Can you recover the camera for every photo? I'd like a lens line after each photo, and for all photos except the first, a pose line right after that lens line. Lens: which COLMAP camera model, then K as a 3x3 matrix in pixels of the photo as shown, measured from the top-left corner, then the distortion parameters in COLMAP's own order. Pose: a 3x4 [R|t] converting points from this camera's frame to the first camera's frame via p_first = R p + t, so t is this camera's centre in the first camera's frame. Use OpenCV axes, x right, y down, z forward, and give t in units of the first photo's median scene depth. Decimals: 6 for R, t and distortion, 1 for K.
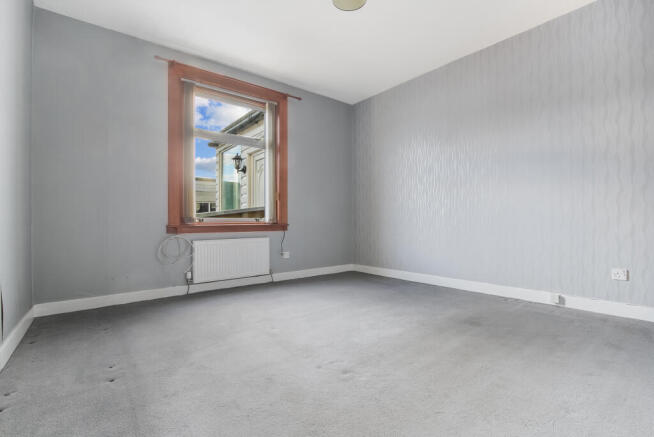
lens RADIAL K [[296.9, 0, 324.7], [0, 296.9, 217.1], [0, 0, 1]] dist [-0.017414, 0.000719]
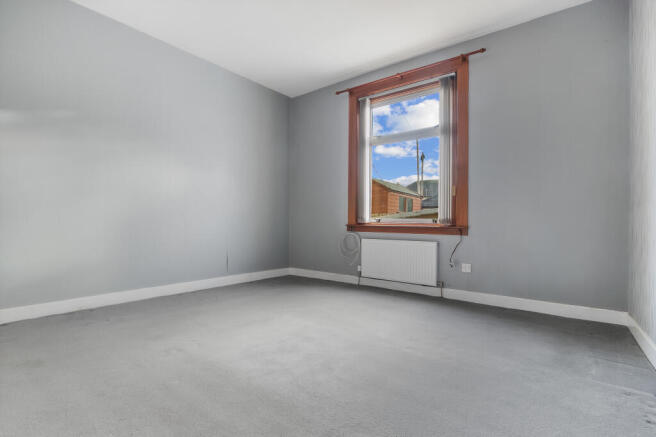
lens RADIAL K [[297.8, 0, 326.4], [0, 297.8, 221.2], [0, 0, 1]] dist [-0.017414, 0.000719]
pose [[0.268391, -0.001219, -0.963309, 0.556342], [-0.007809, 0.999964, -0.003441, 0.017000], [0.963278, 0.008446, 0.268371, 0.512581]]
